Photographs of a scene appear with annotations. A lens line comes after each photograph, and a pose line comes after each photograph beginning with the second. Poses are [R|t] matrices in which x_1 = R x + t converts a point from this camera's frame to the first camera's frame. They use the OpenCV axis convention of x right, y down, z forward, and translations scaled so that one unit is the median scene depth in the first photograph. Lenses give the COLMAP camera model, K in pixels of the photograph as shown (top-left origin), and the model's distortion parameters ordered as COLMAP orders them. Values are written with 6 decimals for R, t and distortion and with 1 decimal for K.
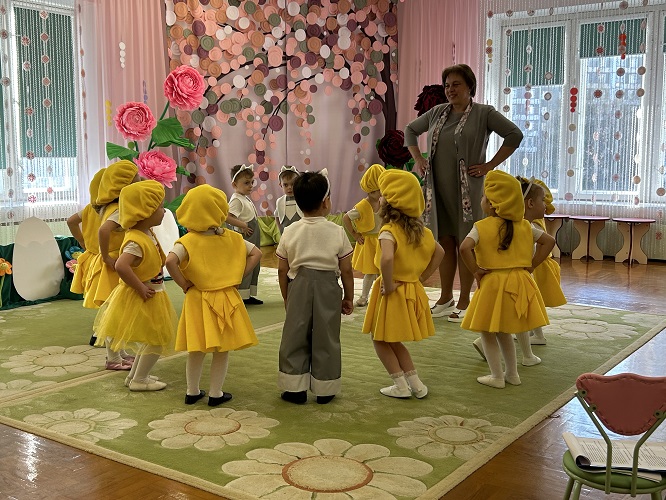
lens RADIAL K [[811.4, 0, 333.0], [0, 811.4, 250.0], [0, 0, 1]] dist [0.015872, -0.050614]
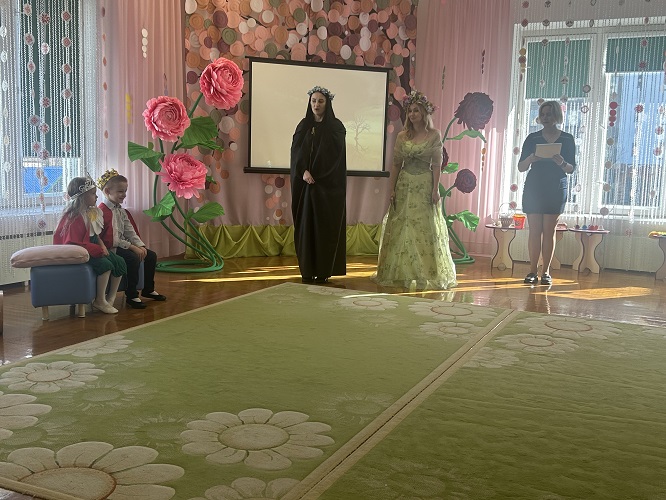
lens RADIAL K [[752.8, 0, 333.0], [0, 752.8, 250.0], [0, 0, 1]] dist [-0.016666, -0.004638]
pose [[0.984148, 0.006254, 0.177238, -0.195852], [-0.007437, 0.999954, 0.006015, -0.021143], [-0.177192, -0.007238, 0.984150, 0.154220]]
